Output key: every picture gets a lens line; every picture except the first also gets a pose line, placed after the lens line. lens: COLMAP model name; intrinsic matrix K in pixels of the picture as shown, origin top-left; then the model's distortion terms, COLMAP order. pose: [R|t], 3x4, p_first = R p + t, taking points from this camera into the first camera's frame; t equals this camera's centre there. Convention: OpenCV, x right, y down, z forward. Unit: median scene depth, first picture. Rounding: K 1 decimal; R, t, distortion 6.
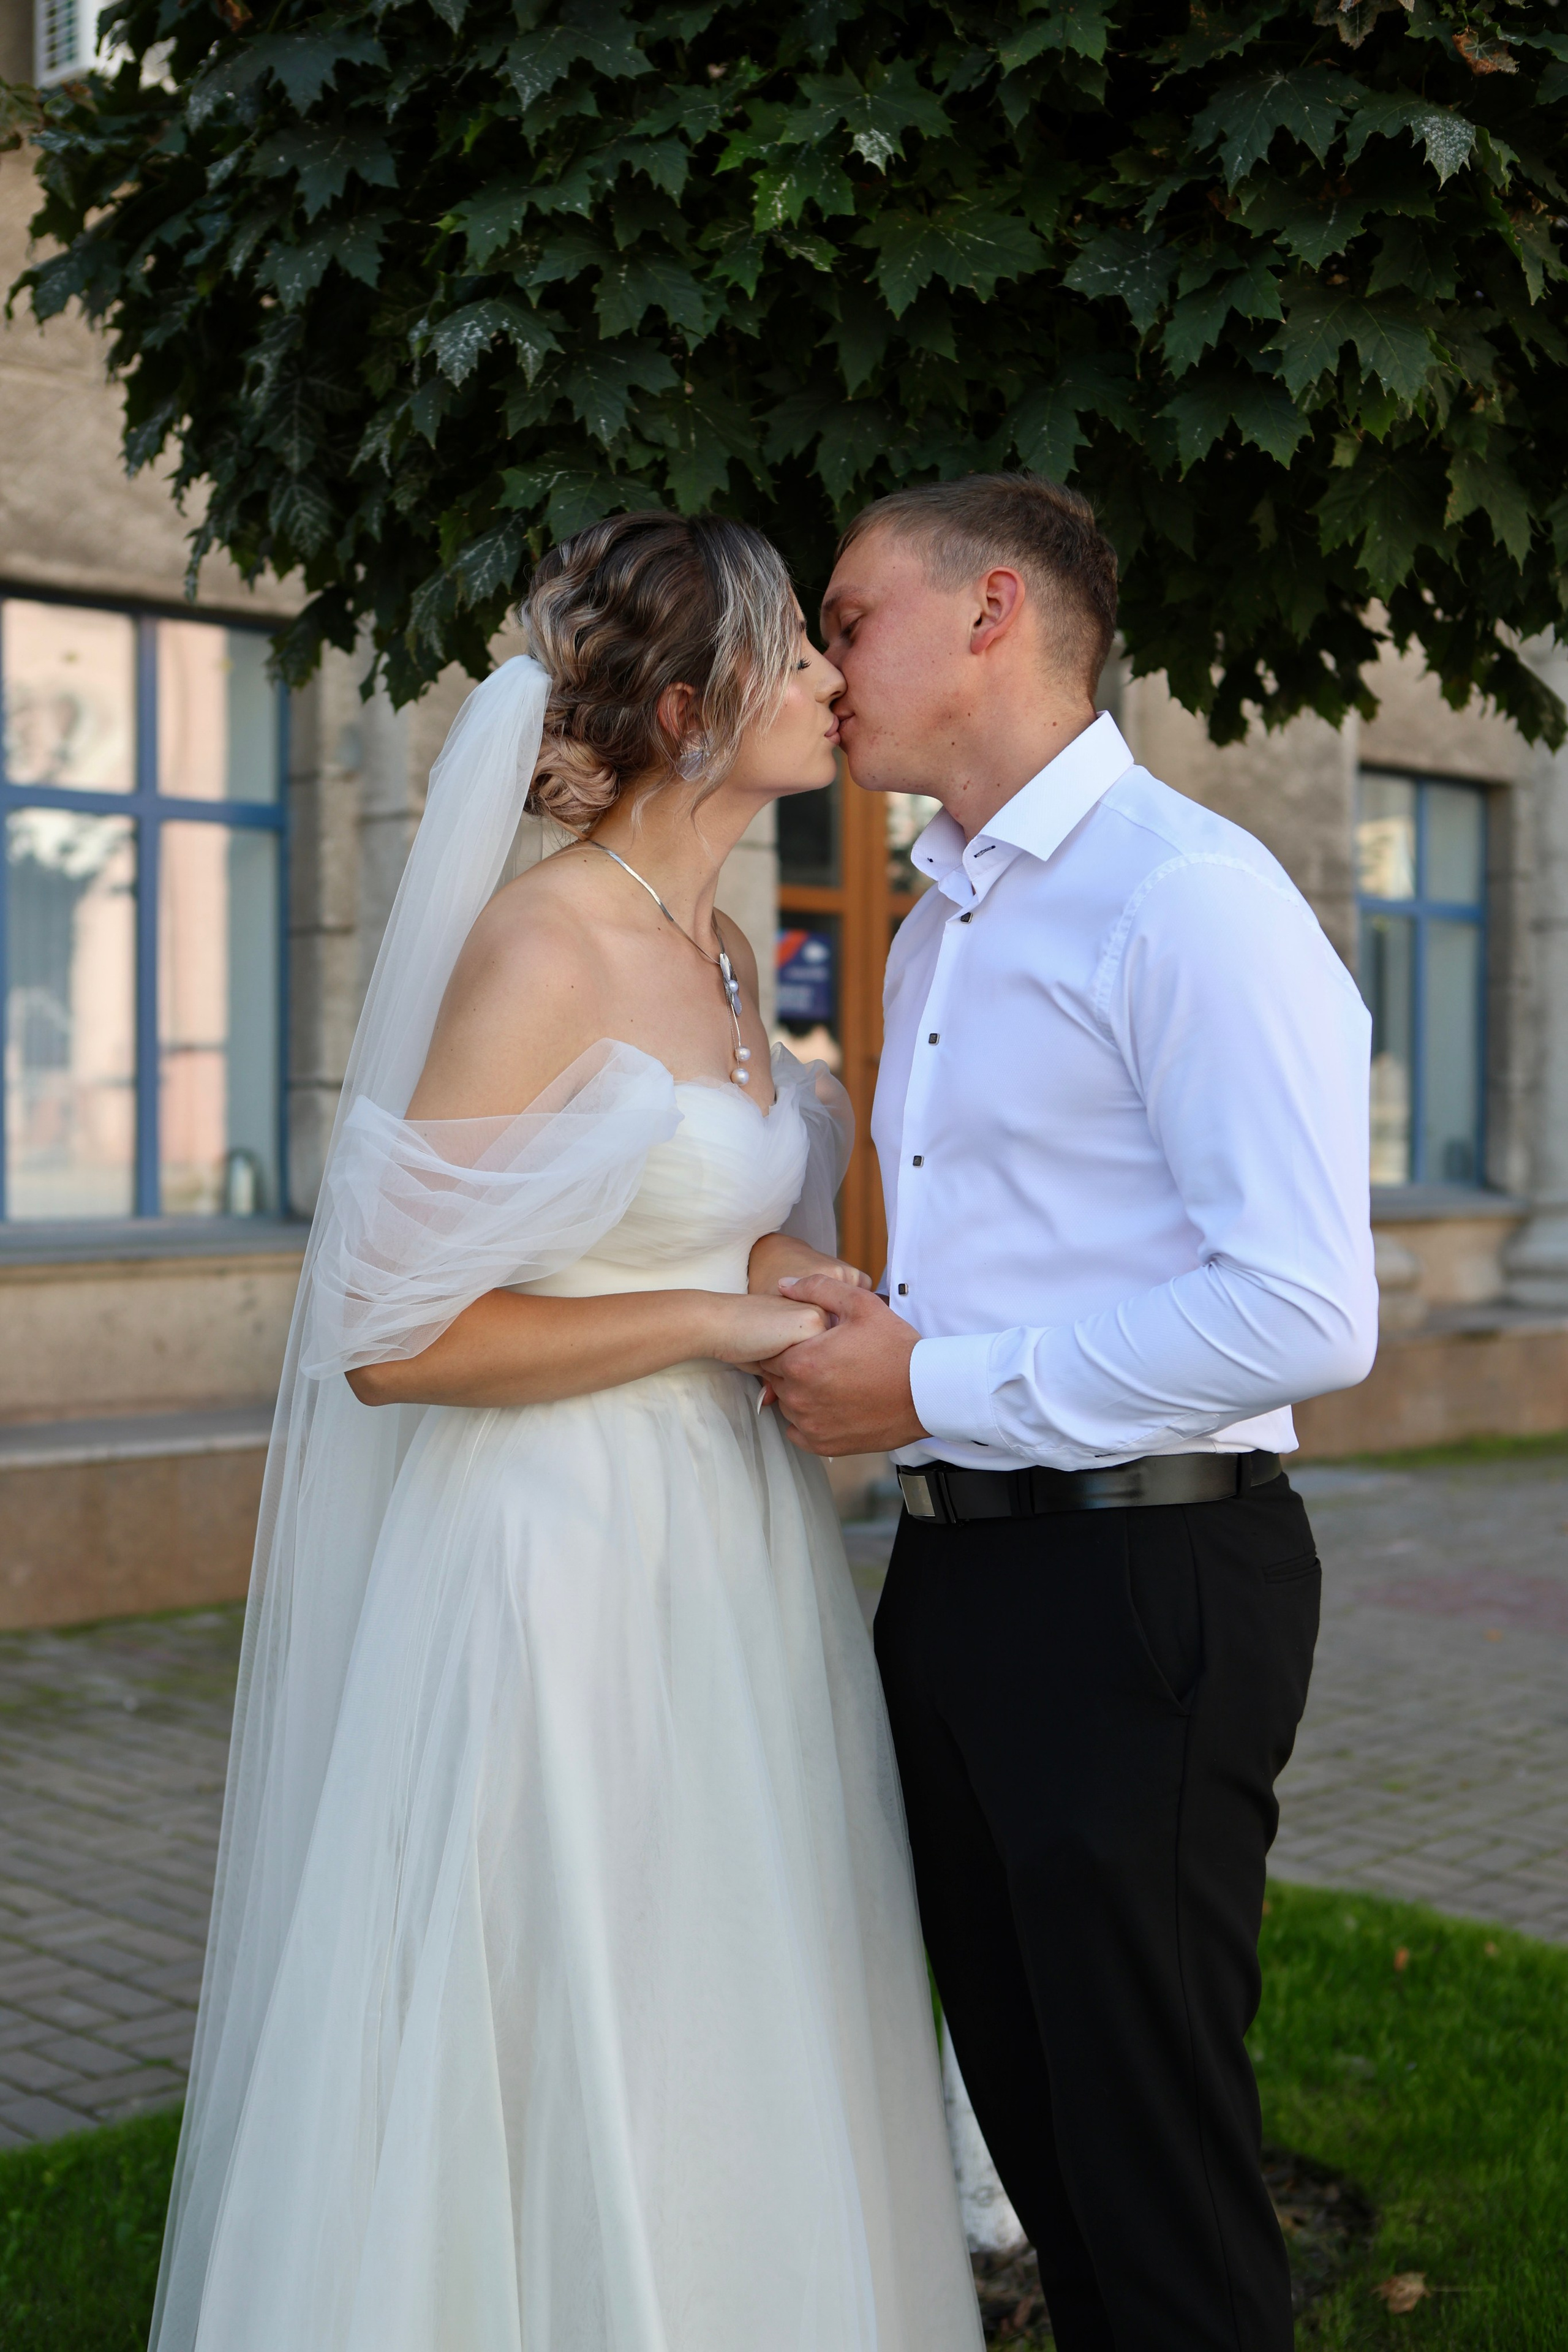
lens RADIAL K [[3217.3, 0, 784.0], [0, 3217.3, 1176.0], [0, 0, 1]] dist [0.009173, 0.037444]
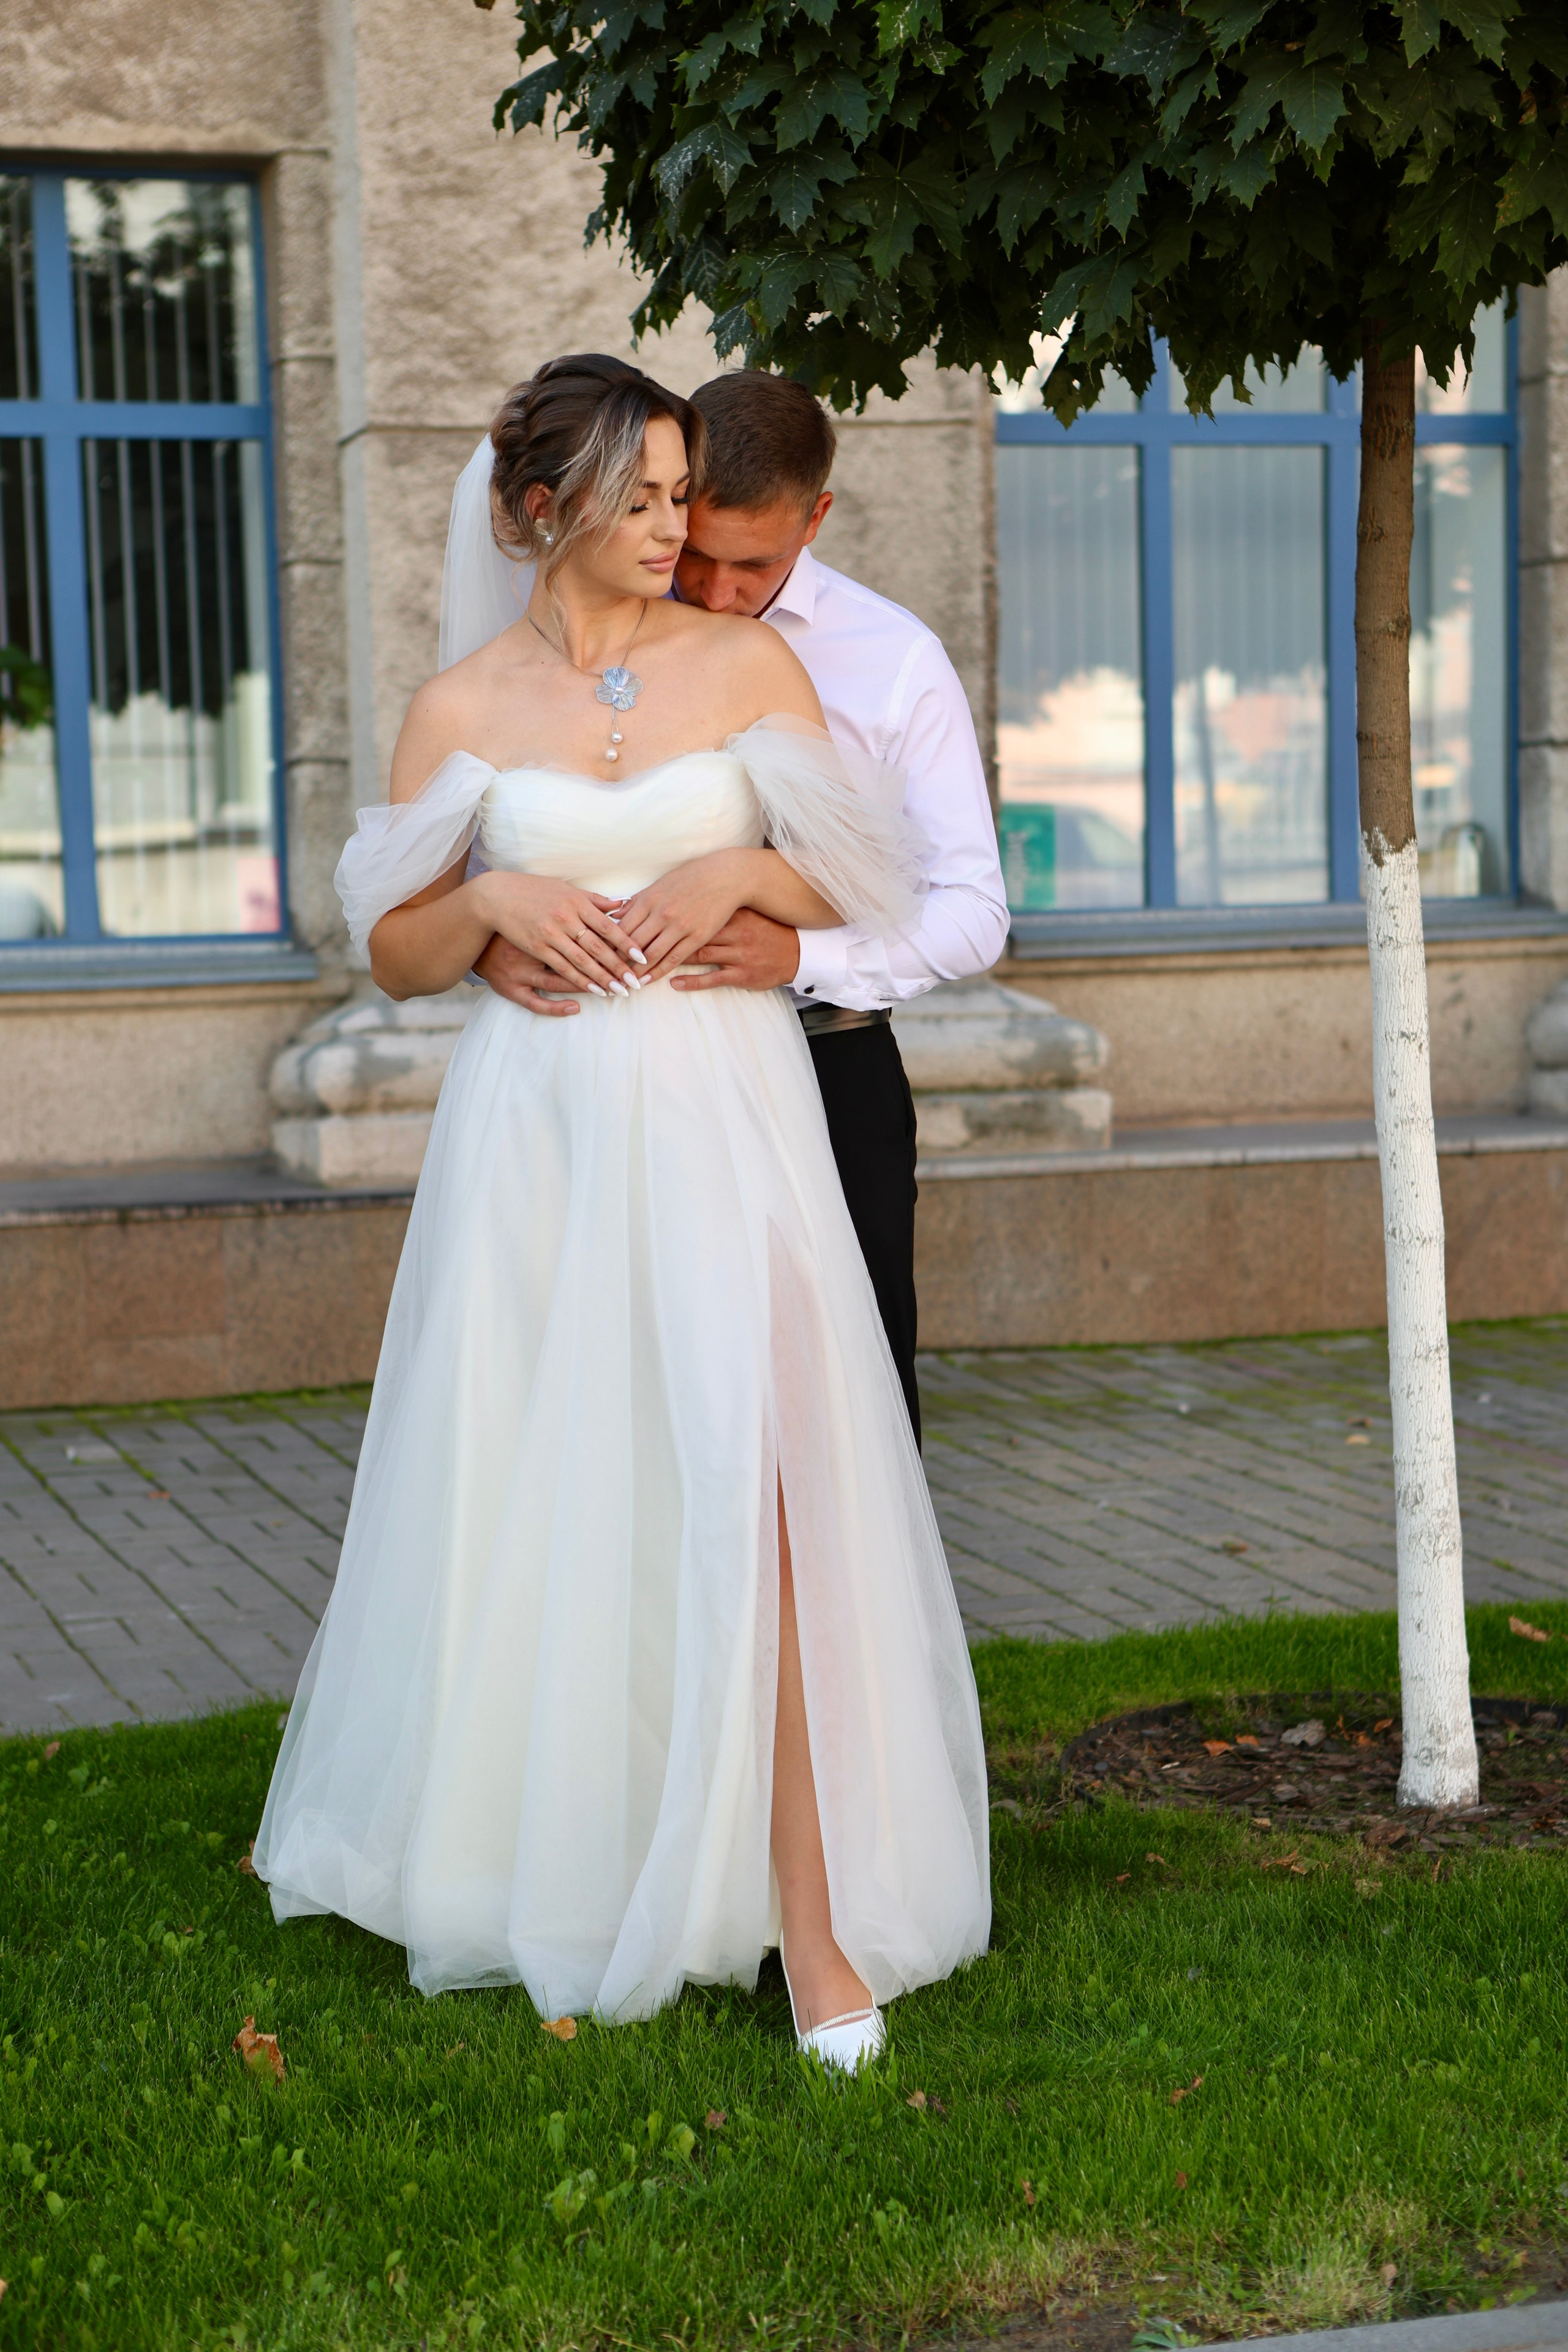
lens RADIAL K [[4547.4, 0, 784.0], [0, 4547.4, 1176.0], [0, 0, 1]] dist [0.131035, 0.490891]
pose [[0.893636, 0.013058, -0.448602, 0.644656], [0.015833, 0.998037, 0.060592, 0.028527], [0.448513, -0.061250, 0.891675, -0.535064]]
